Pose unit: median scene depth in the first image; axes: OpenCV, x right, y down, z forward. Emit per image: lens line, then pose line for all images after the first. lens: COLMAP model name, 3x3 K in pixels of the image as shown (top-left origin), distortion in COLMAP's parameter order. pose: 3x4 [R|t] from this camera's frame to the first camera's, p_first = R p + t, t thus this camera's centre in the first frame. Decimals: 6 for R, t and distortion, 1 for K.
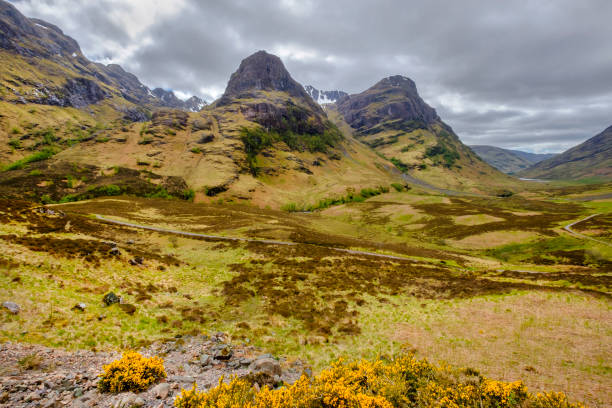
lens RADIAL K [[273.1, 0, 306.0], [0, 273.1, 204.0], [0, 0, 1]] dist [0.001436, 0.000107]
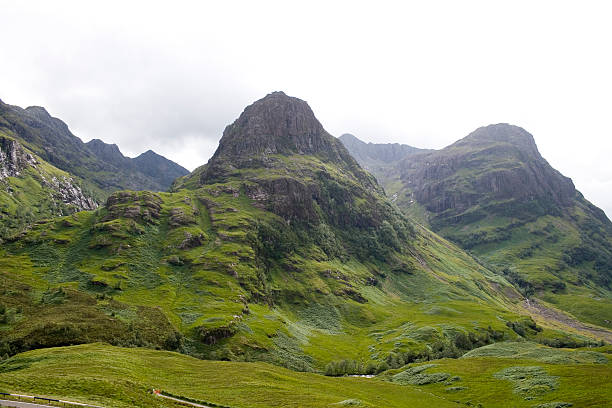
lens RADIAL K [[534.5, 0, 318.2], [0, 534.5, 194.3], [0, 0, 1]] dist [-0.159581, 0.142556]
pose [[0.999281, 0.013680, -0.035372, -0.029422], [-0.023023, 0.959974, -0.279141, -0.011826], [0.030138, 0.279754, 0.959599, -0.080364]]
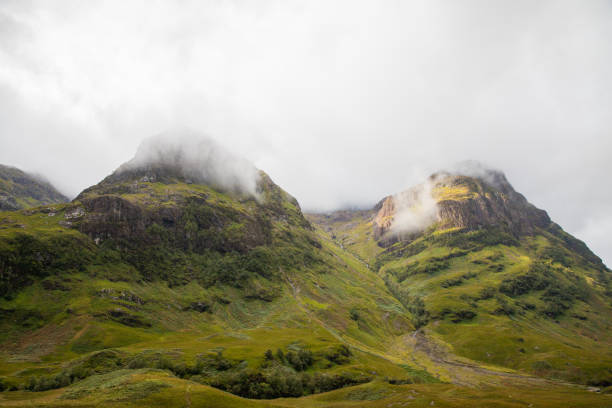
lens RADIAL K [[460.5, 0, 306.0], [0, 460.5, 204.0], [0, 0, 1]] dist [-0.082182, 0.090671]
pose [[0.985243, -0.038451, -0.166786, 0.312451], [-0.027457, 0.926316, -0.375744, -0.012924], [0.168944, 0.374779, 0.911591, 0.174038]]
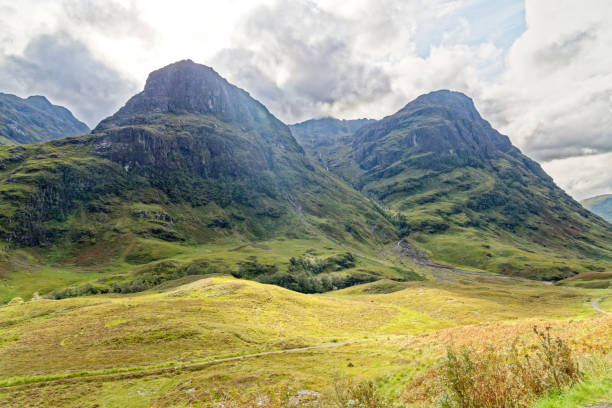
lens RADIAL K [[413.0, 0, 307.1], [0, 413.0, 202.0], [0, 0, 1]] dist [0.003173, 0.004232]
pose [[0.992147, -0.020996, -0.123302, 0.276559], [-0.005245, 0.977959, -0.208732, -0.009028], [0.124967, 0.207740, 0.970169, 0.134049]]
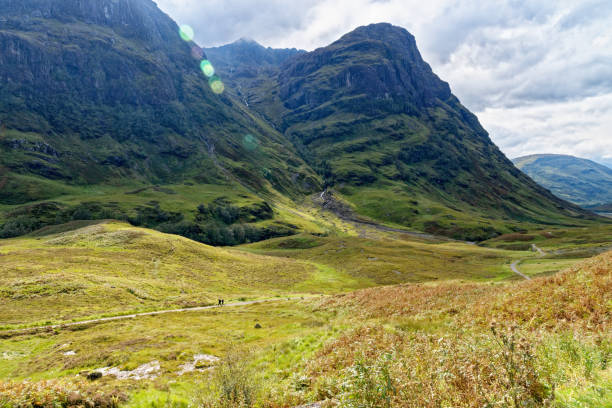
lens RADIAL K [[469.7, 0, 284.6], [0, 469.7, 203.2], [0, 0, 1]] dist [-0.001304, 0.006600]
pose [[0.999086, 0.040454, 0.013780, 0.277010], [-0.039092, 0.995370, -0.087811, -0.009185], [-0.017268, 0.087193, 0.996042, 0.136094]]
